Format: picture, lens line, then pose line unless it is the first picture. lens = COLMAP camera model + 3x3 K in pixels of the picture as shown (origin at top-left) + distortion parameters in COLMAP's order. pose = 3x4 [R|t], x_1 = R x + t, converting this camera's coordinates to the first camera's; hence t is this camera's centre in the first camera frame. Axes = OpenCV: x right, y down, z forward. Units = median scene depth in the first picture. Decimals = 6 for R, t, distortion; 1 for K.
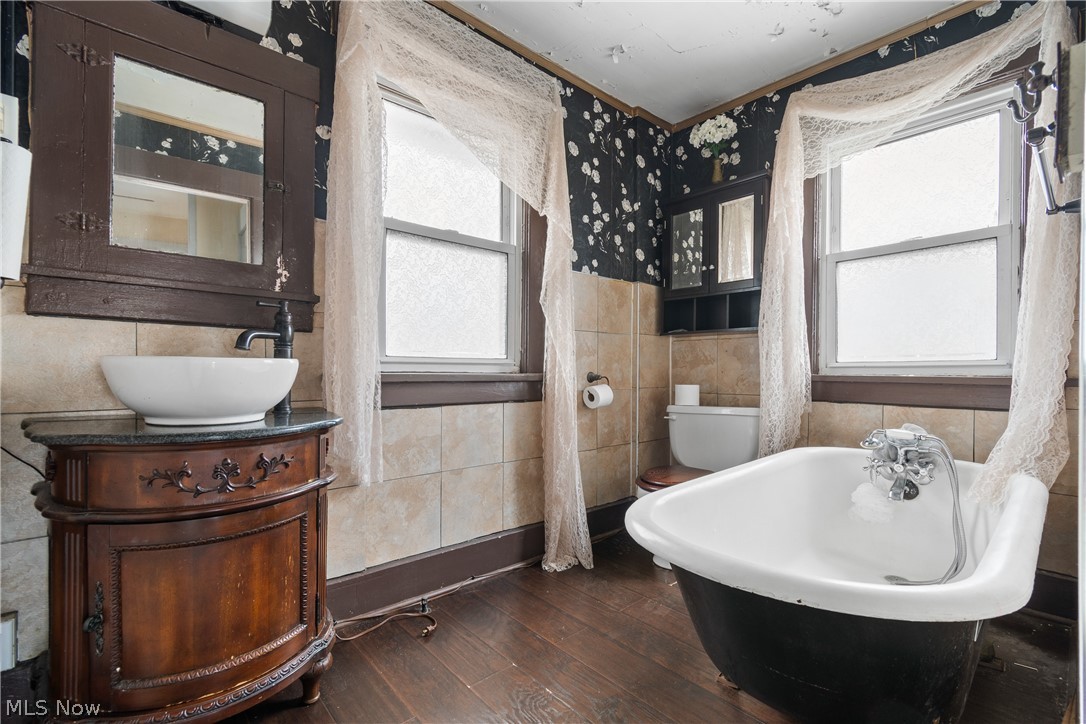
lens RADIAL K [[486.0, 0, 548.6], [0, 486.0, 371.4], [0, 0, 1]] dist [0.004797, -0.002249]
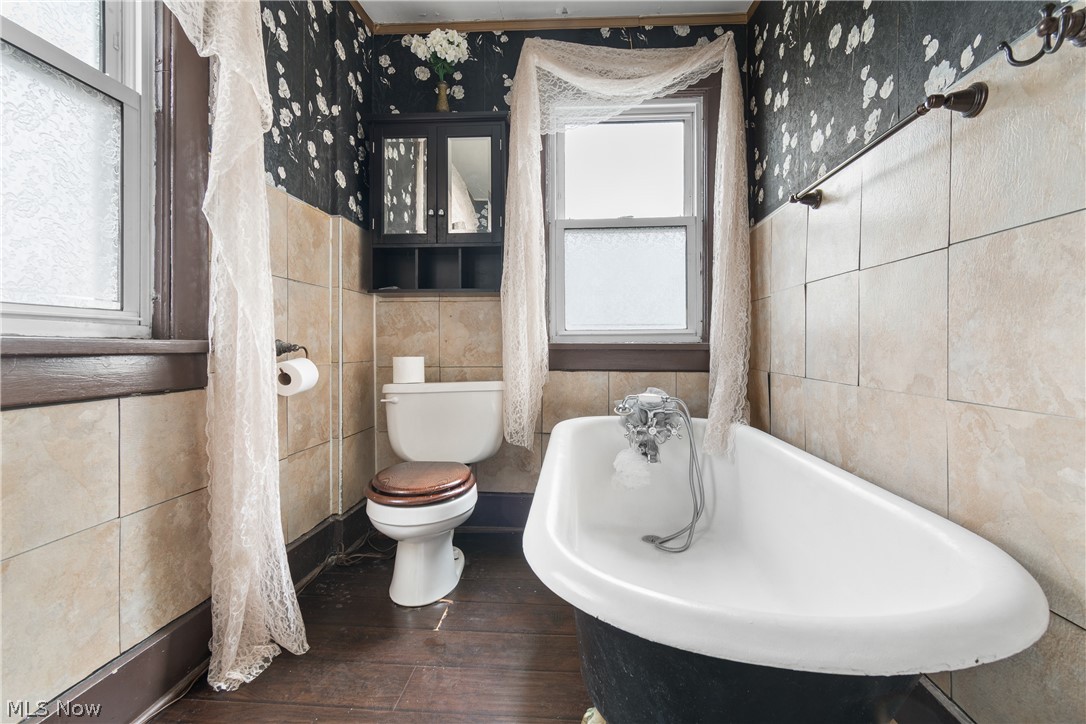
lens RADIAL K [[486.0, 0, 548.8], [0, 486.0, 348.5], [0, 0, 1]] dist [0.004797, -0.002249]
pose [[0.709463, -0.006047, 0.704717, -0.126591], [0.004696, 0.999982, 0.003853, 0.013803], [-0.704727, 0.000576, 0.709478, 0.322948]]
